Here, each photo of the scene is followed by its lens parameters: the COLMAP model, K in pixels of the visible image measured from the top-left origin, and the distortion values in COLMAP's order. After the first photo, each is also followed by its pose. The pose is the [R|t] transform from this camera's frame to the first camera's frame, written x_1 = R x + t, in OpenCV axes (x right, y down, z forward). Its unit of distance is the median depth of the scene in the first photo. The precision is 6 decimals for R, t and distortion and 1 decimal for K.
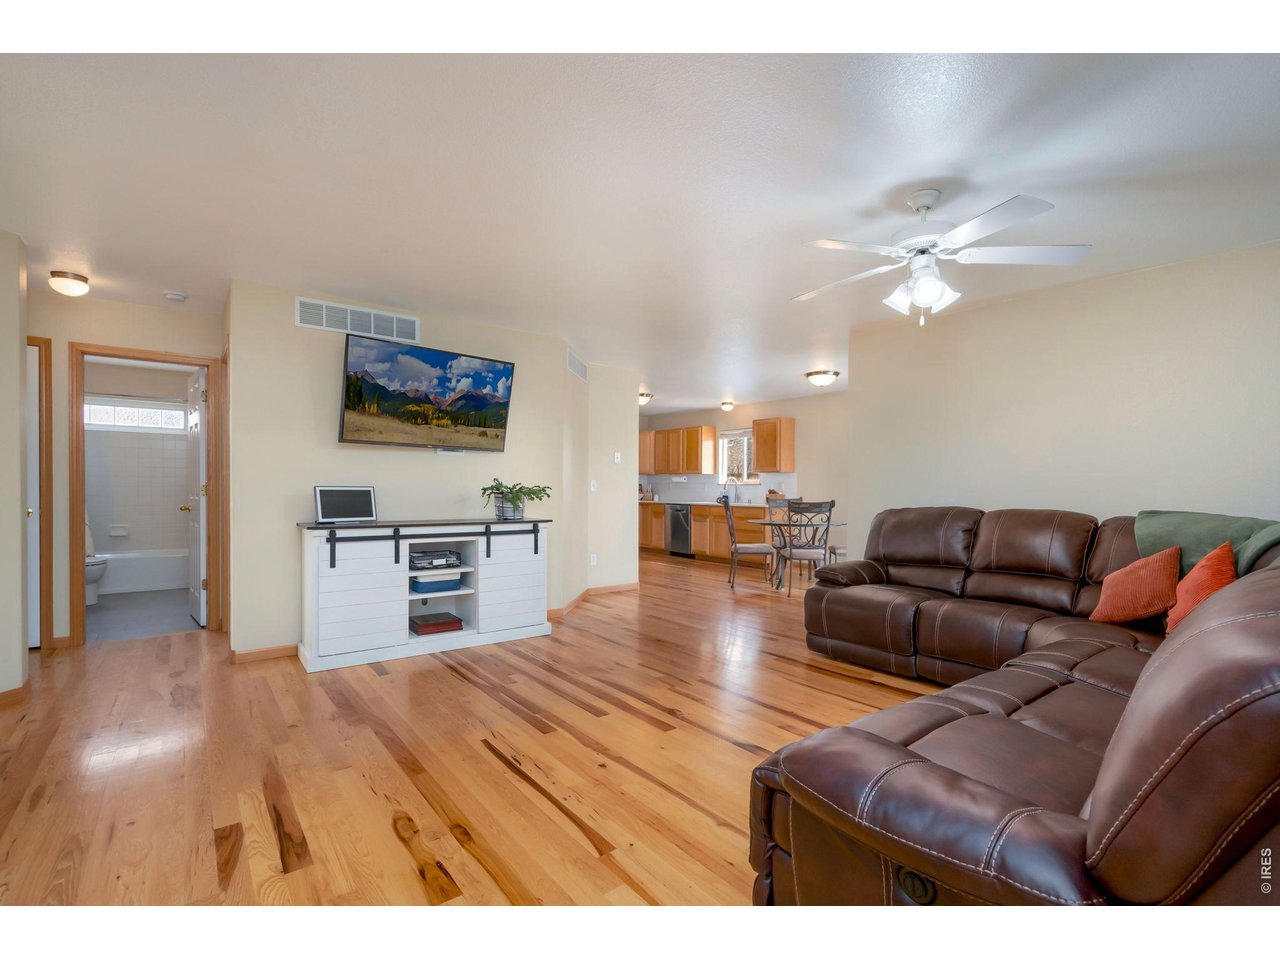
lens RADIAL K [[587.2, 0, 643.5], [0, 587.2, 475.7], [0, 0, 1]] dist [-0.000170, 0.000088]
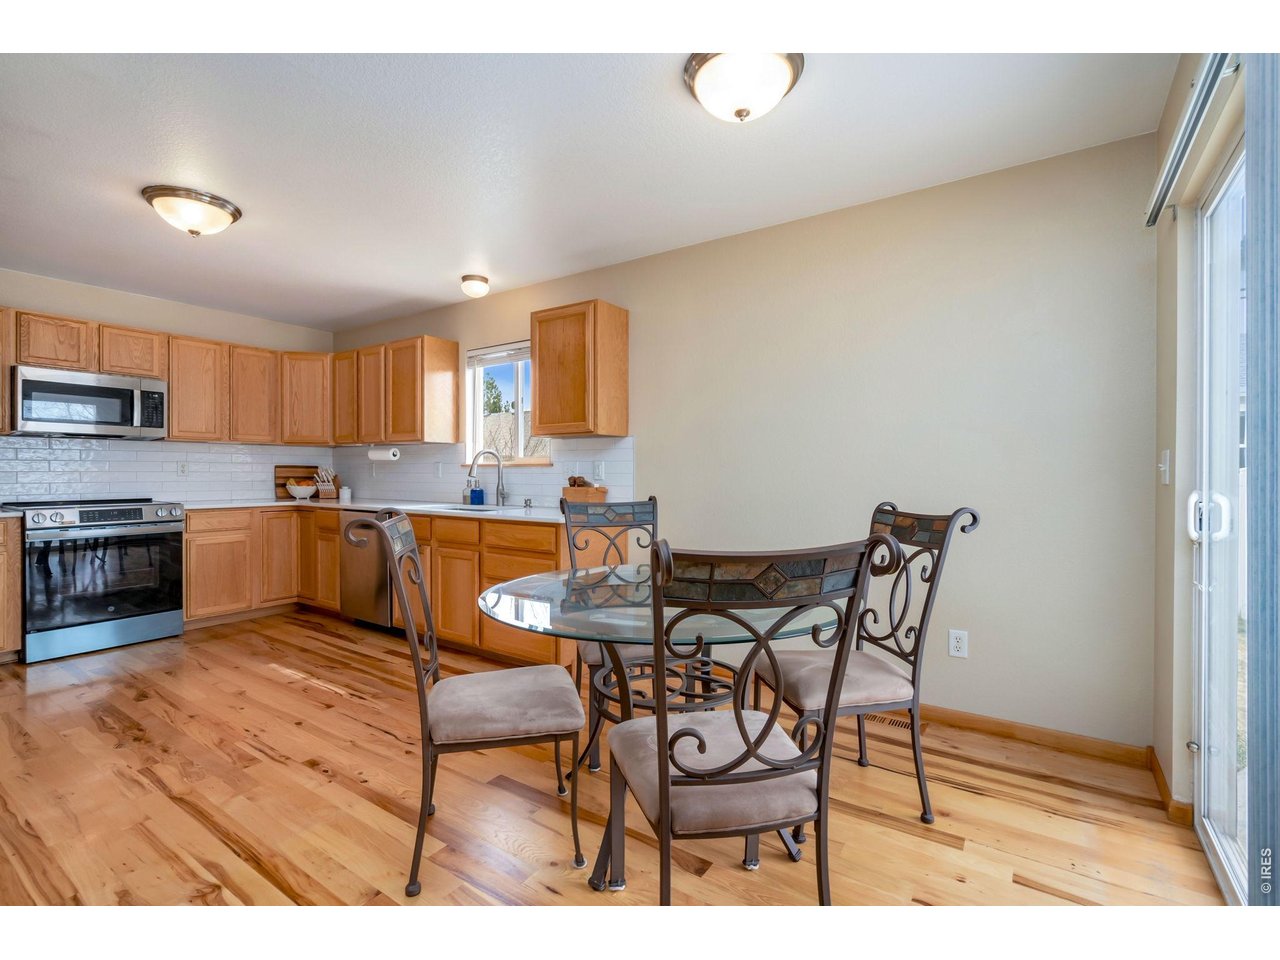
lens RADIAL K [[587.2, 0, 643.5], [0, 587.2, 475.7], [0, 0, 1]] dist [-0.000170, 0.000088]
pose [[0.951488, -0.014675, 0.307337, 0.150918], [0.006098, 0.999565, 0.028849, 0.013171], [-0.307627, -0.025575, 0.951163, 0.656414]]
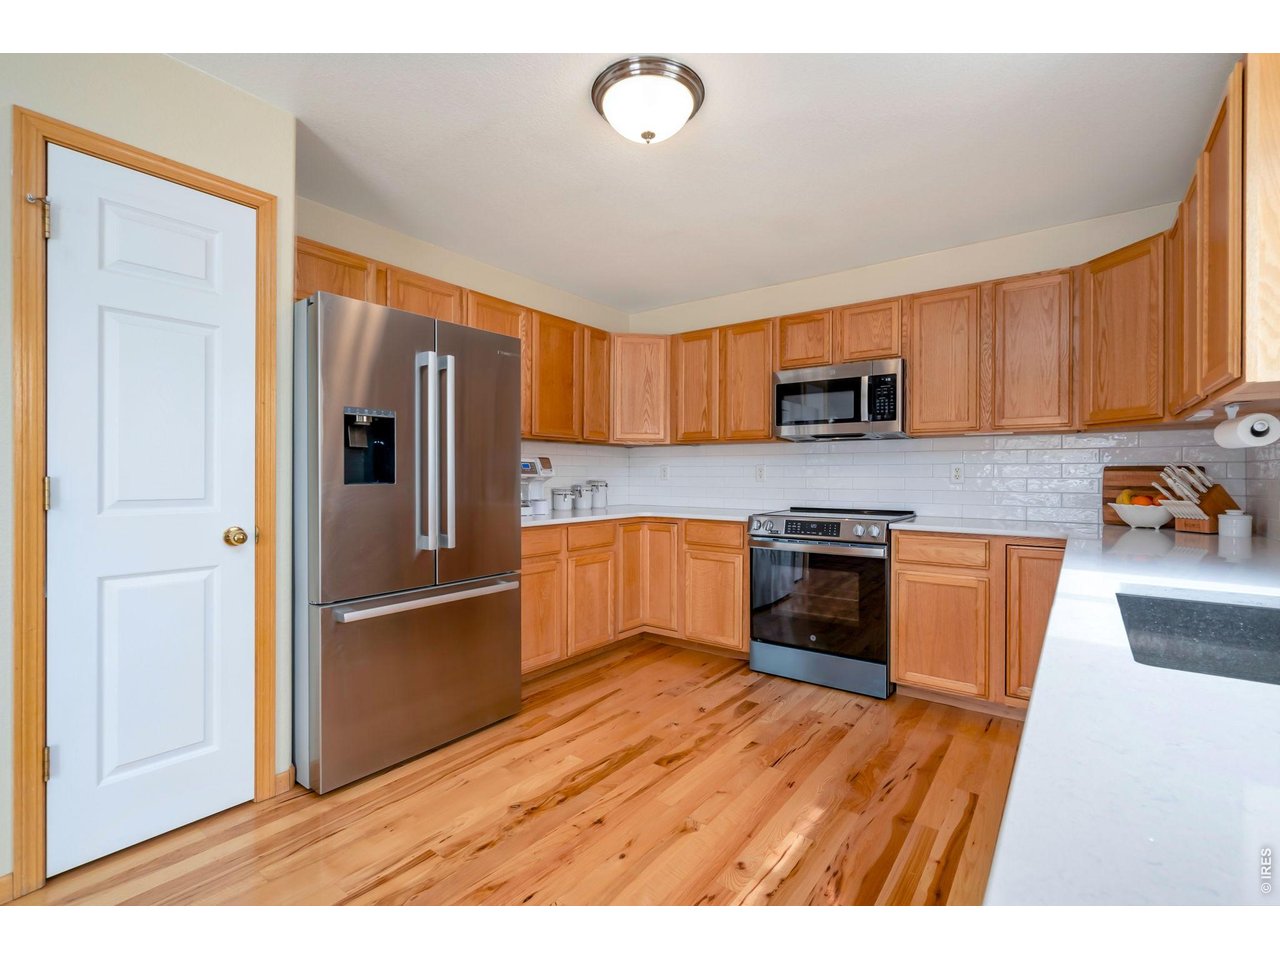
lens RADIAL K [[587.2, 0, 643.5], [0, 587.2, 475.7], [0, 0, 1]] dist [-0.000170, 0.000088]
pose [[0.264149, -0.013476, -0.964388, 0.248991], [0.021123, 0.999743, -0.008185, 0.021011], [0.964250, -0.018208, 0.264366, 1.029919]]
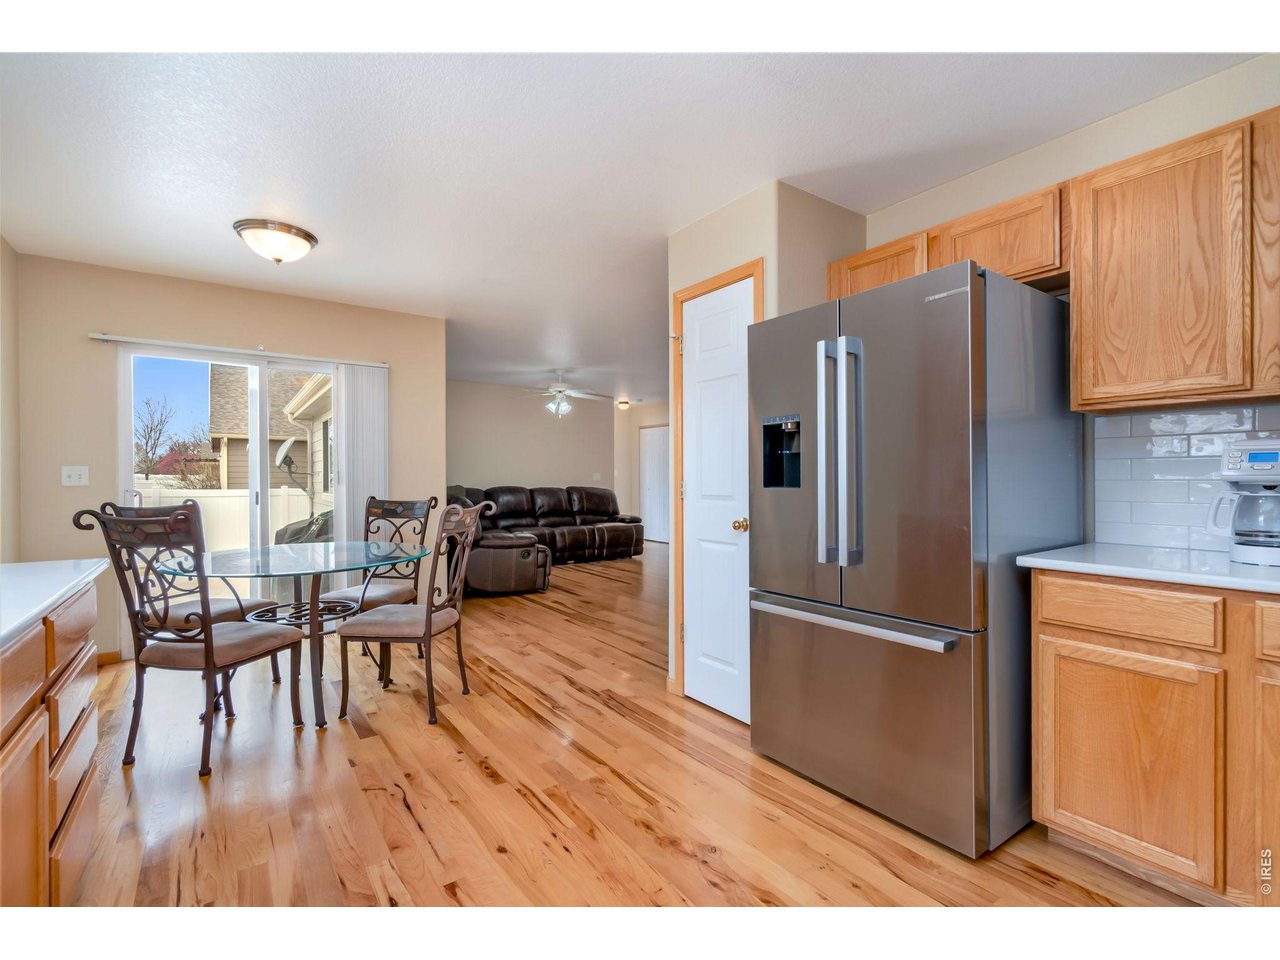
lens RADIAL K [[592.6, 0, 643.9], [0, 592.6, 483.8], [0, 0, 1]] dist [-0.000788, -0.000174]
pose [[-0.999098, -0.015841, 0.039388, -0.002308], [-0.016369, 0.999780, -0.013124, 0.023059], [-0.039171, -0.013757, -0.999138, 1.282442]]
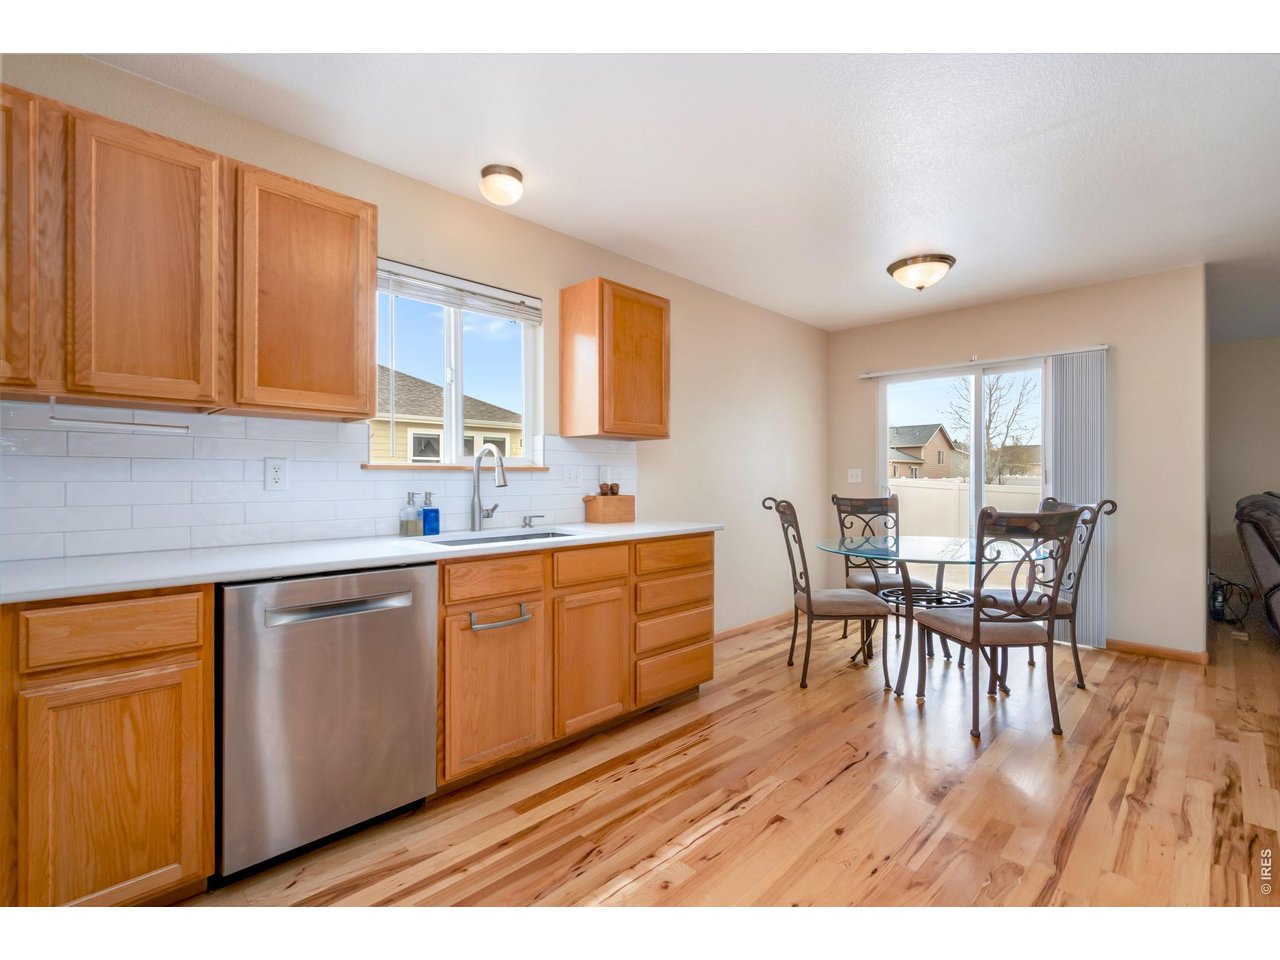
lens RADIAL K [[592.6, 0, 643.9], [0, 592.6, 483.8], [0, 0, 1]] dist [-0.000788, -0.000174]
pose [[-0.135809, -0.026406, 0.990383, -0.171040], [-0.024339, 0.999432, 0.023310, 0.017242], [-0.990436, -0.020939, -0.136375, 1.163558]]
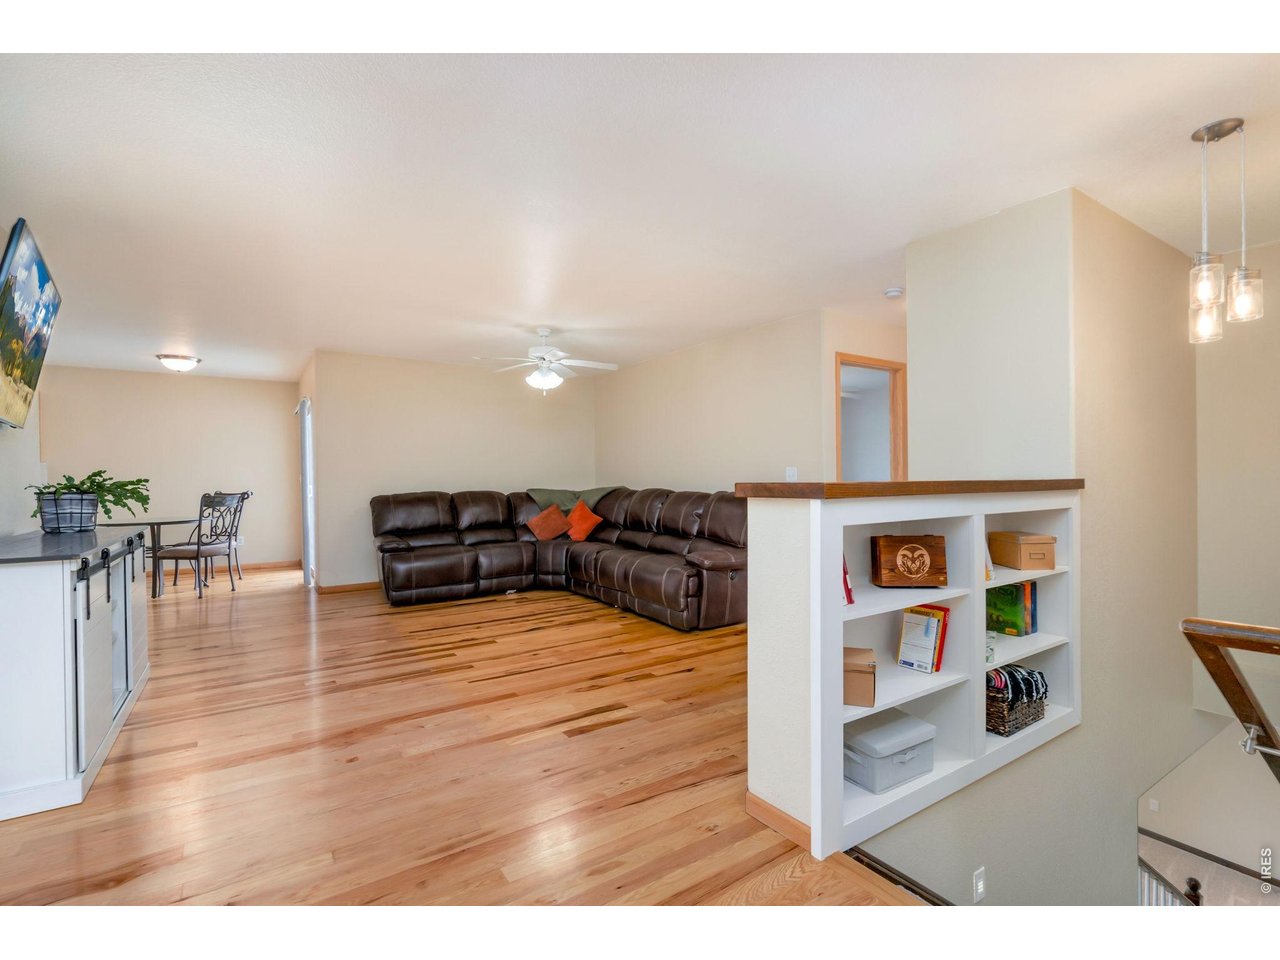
lens RADIAL K [[587.2, 0, 643.5], [0, 587.2, 475.7], [0, 0, 1]] dist [-0.000170, 0.000088]
pose [[0.086721, -0.005602, 0.996217, -0.492363], [-0.014896, 0.999865, 0.006919, -0.003977], [-0.996121, -0.015440, 0.086625, 0.171421]]
